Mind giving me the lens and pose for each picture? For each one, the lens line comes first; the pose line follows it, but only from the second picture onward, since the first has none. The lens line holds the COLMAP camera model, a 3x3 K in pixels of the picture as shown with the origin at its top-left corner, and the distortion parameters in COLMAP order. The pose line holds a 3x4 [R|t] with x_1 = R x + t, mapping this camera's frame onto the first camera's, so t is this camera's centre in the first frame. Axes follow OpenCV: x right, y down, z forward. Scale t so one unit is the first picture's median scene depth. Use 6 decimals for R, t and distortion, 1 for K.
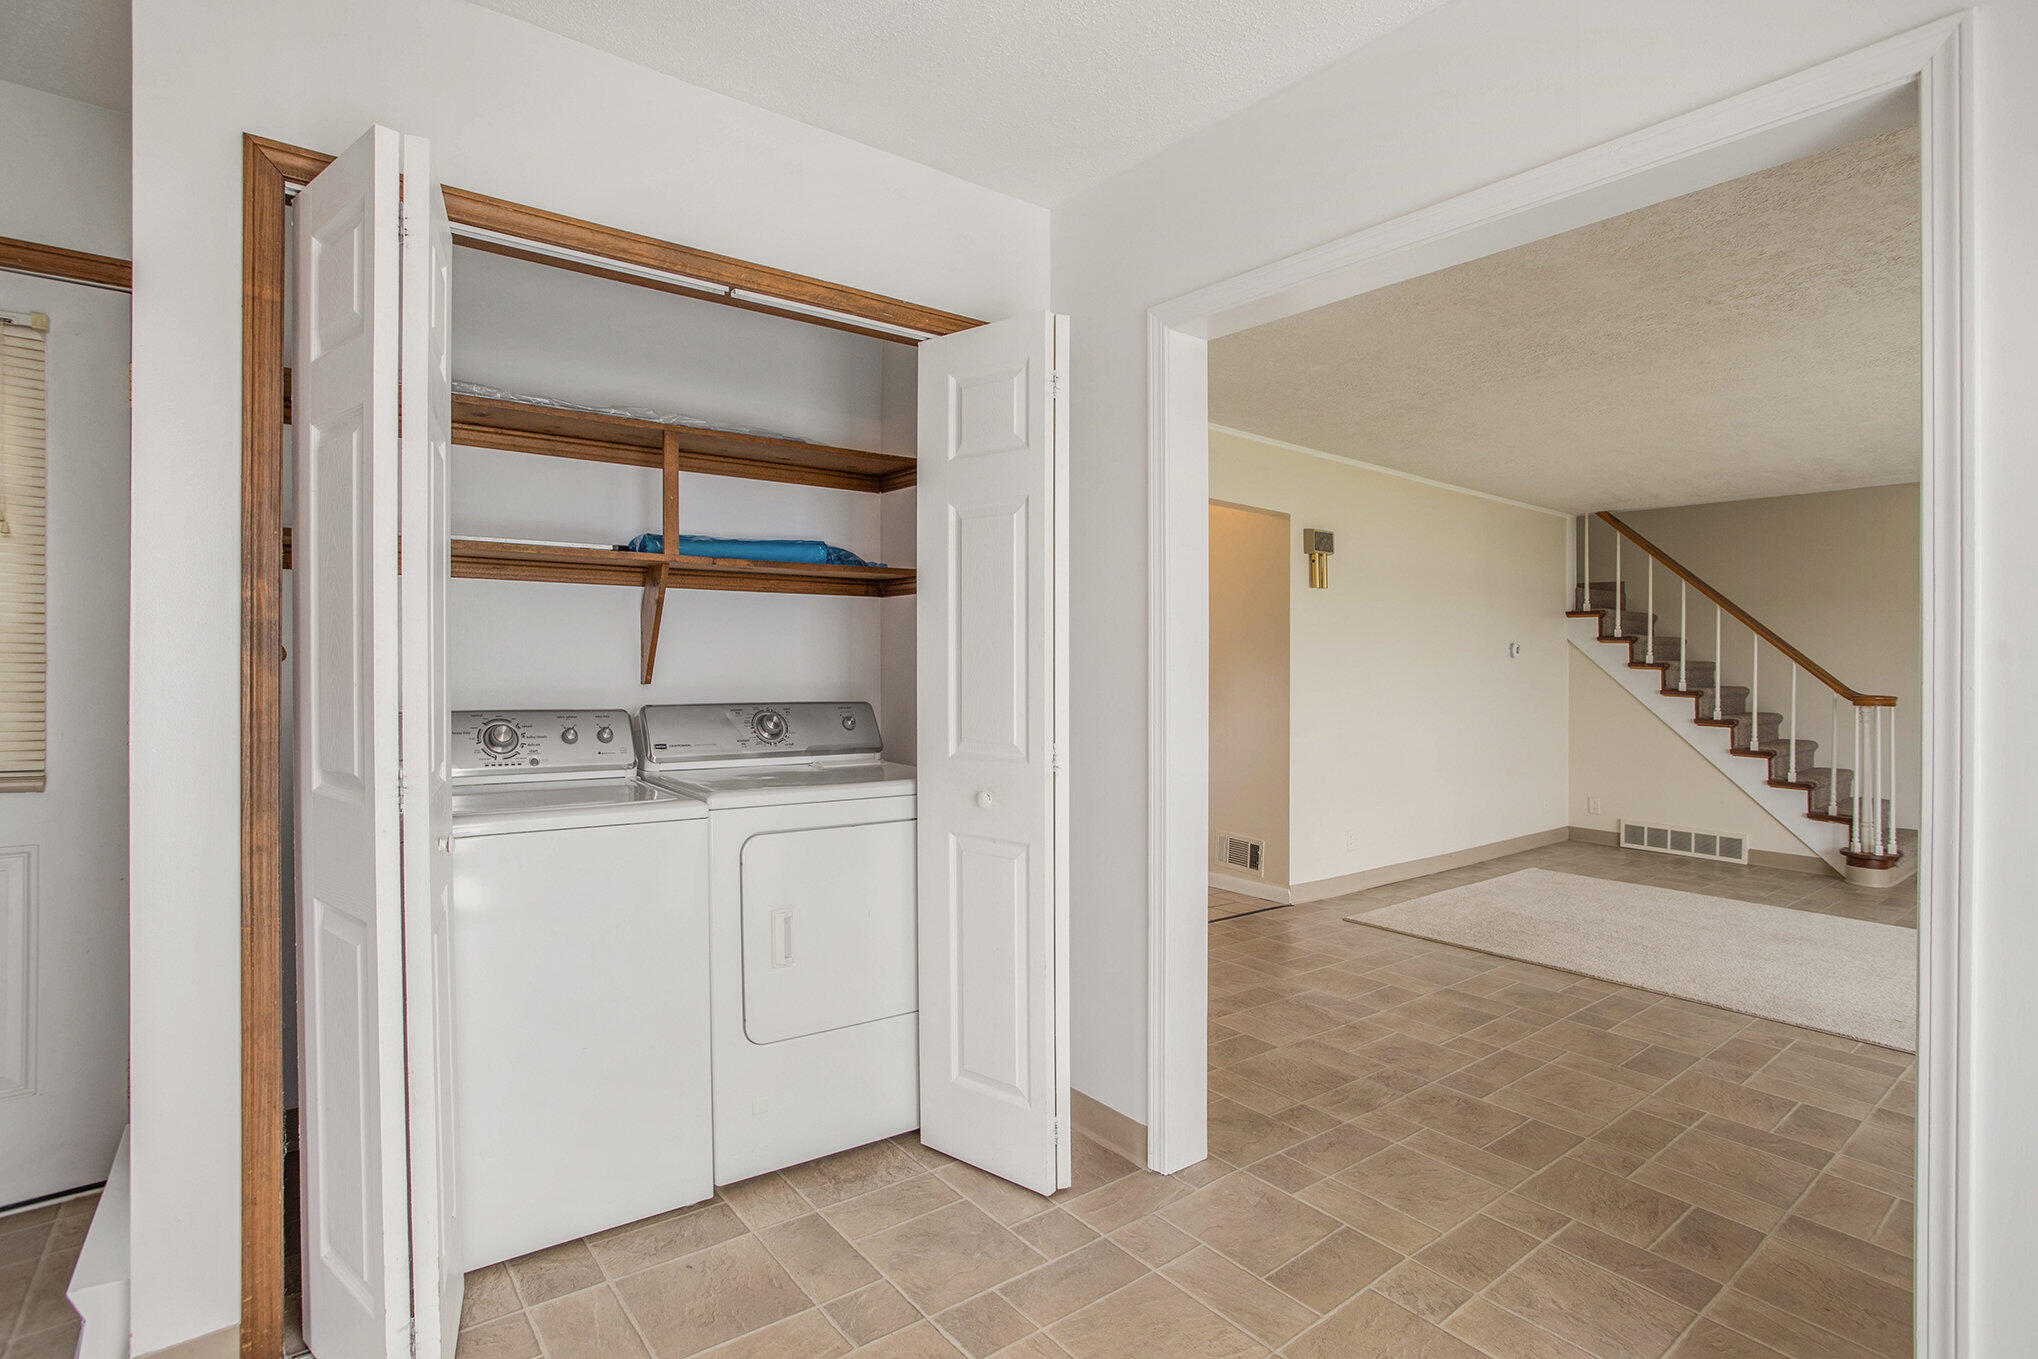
lens RADIAL K [[1013.1, 0, 1043.0], [0, 1013.1, 651.5], [0, 0, 1]] dist [-0.080777, 0.032188]
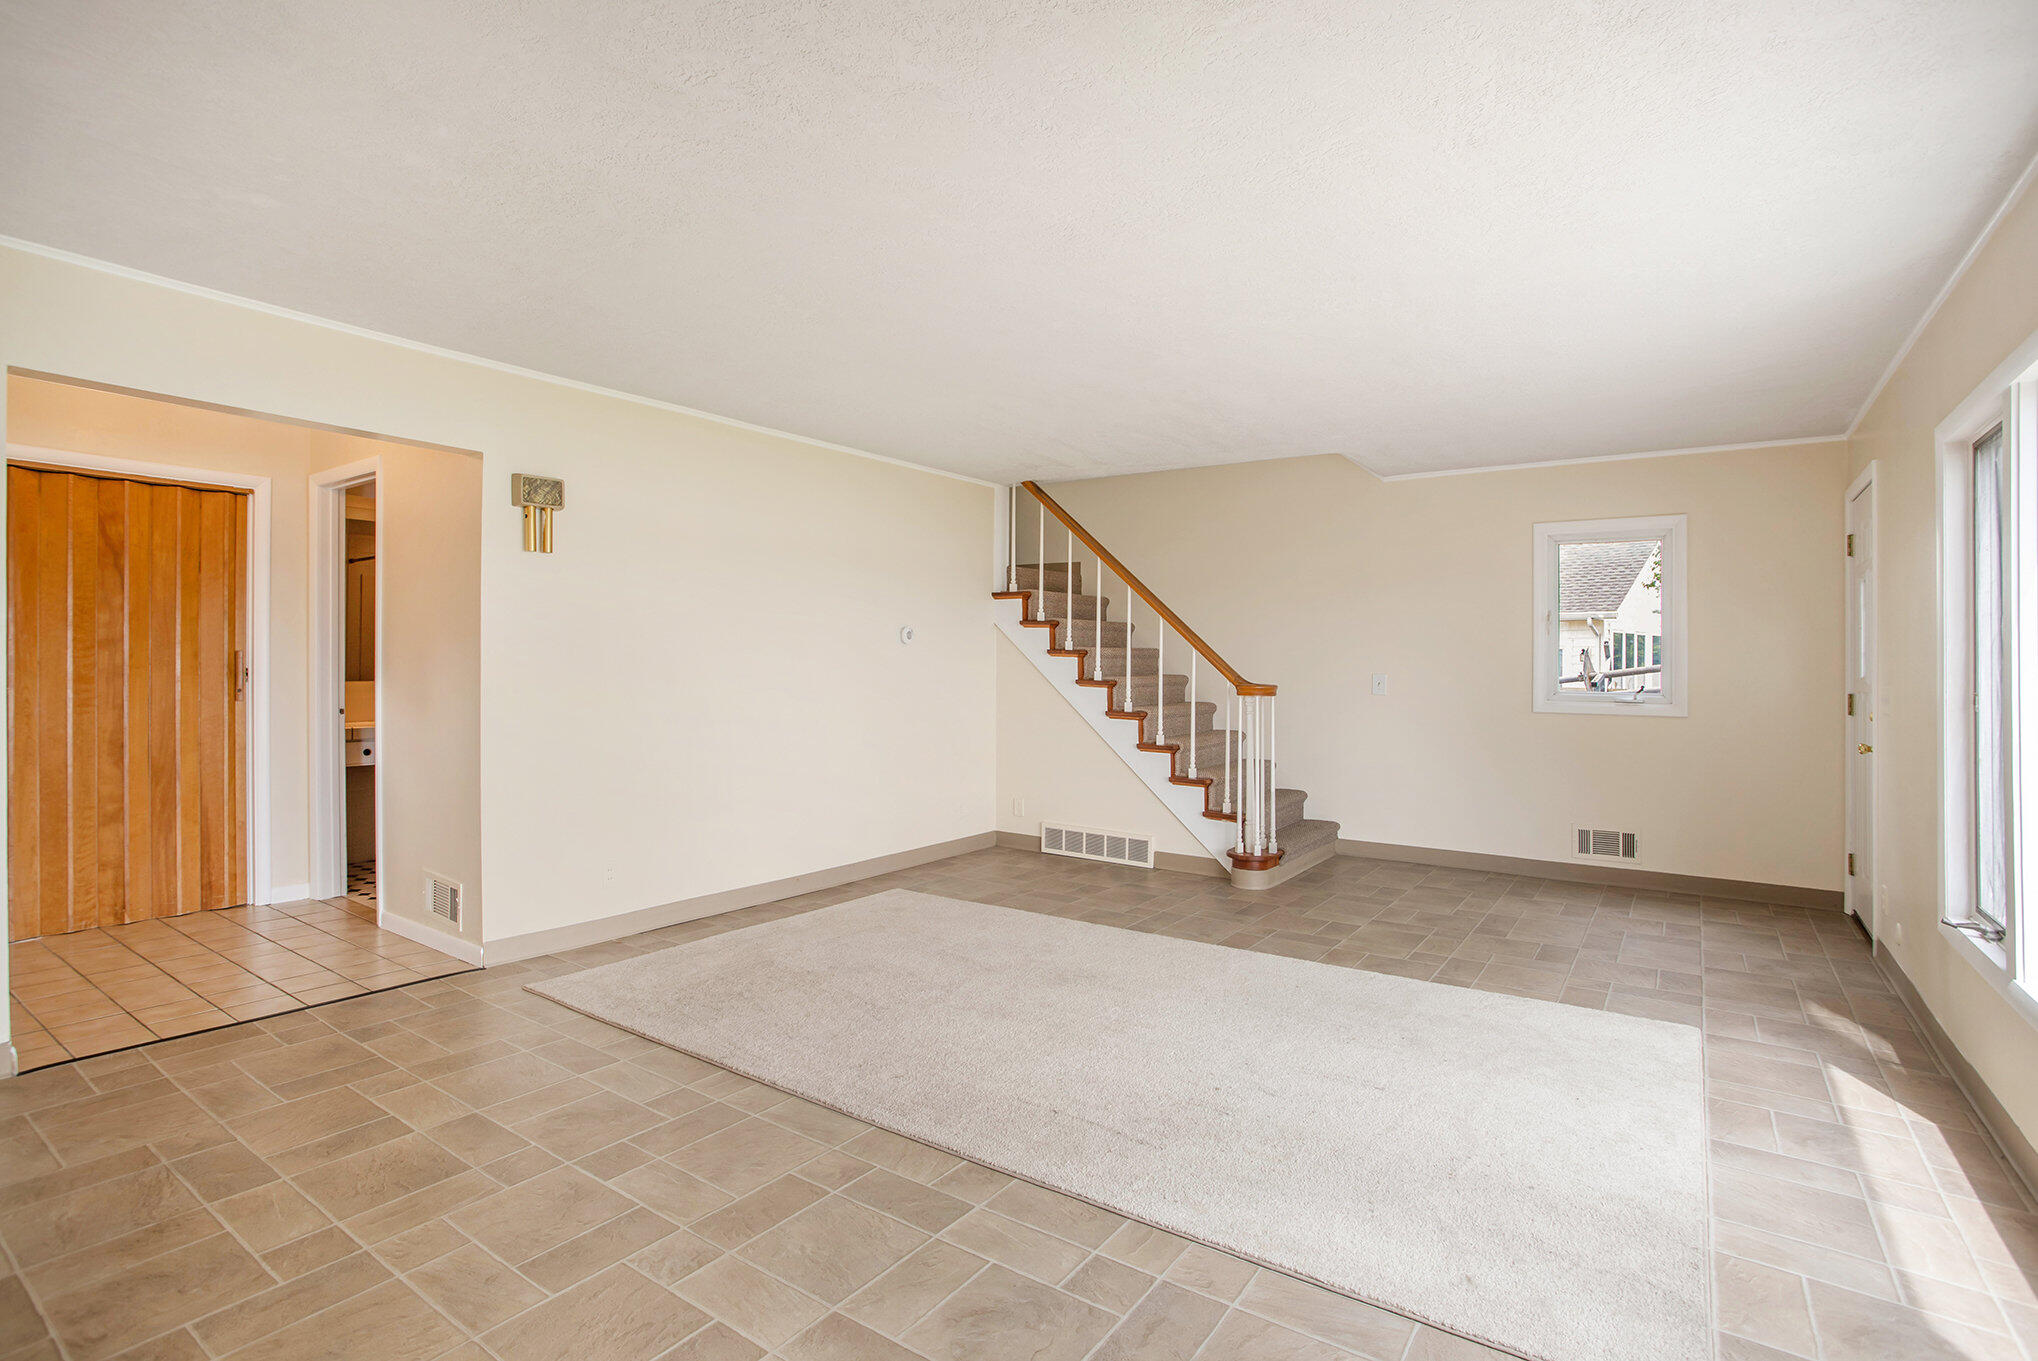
lens RADIAL K [[1013.1, 0, 1043.0], [0, 1013.1, 652.5], [0, 0, 1]] dist [-0.080777, 0.032188]
pose [[0.952495, -0.002414, 0.304545, 0.363085], [-0.001550, 0.999917, 0.012775, 0.002956], [-0.304550, -0.012640, 0.952412, 0.140413]]
